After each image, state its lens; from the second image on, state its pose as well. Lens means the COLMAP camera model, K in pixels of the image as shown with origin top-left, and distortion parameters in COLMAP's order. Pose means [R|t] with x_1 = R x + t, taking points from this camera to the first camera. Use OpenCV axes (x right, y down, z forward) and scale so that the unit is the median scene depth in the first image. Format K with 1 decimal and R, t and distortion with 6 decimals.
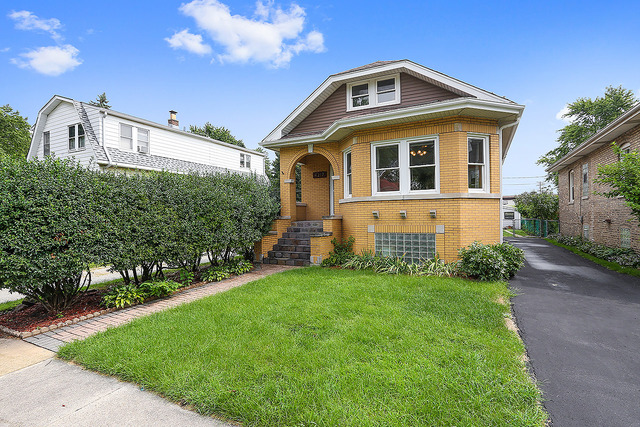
lens RADIAL K [[316.1, 0, 320.0], [0, 316.1, 213.5], [0, 0, 1]] dist [-0.000006, -0.000033]
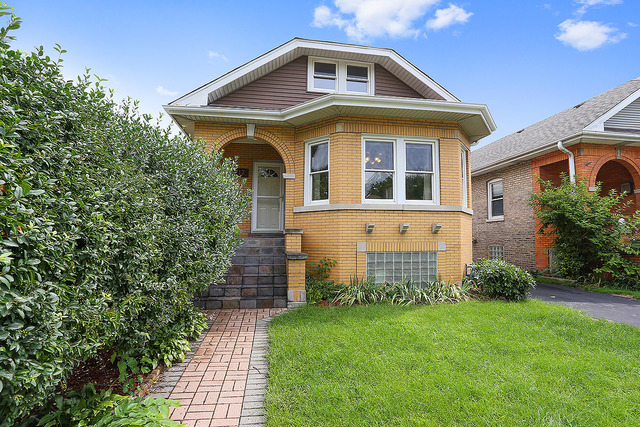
lens RADIAL K [[324.6, 0, 320.0], [0, 324.6, 213.5], [0, 0, 1]] dist [-0.044856, -0.000058]
pose [[0.800038, 0.059281, 0.597013, -0.377117], [-0.012513, 0.996539, -0.082184, 0.034018], [-0.599818, 0.058280, 0.798011, 0.440910]]
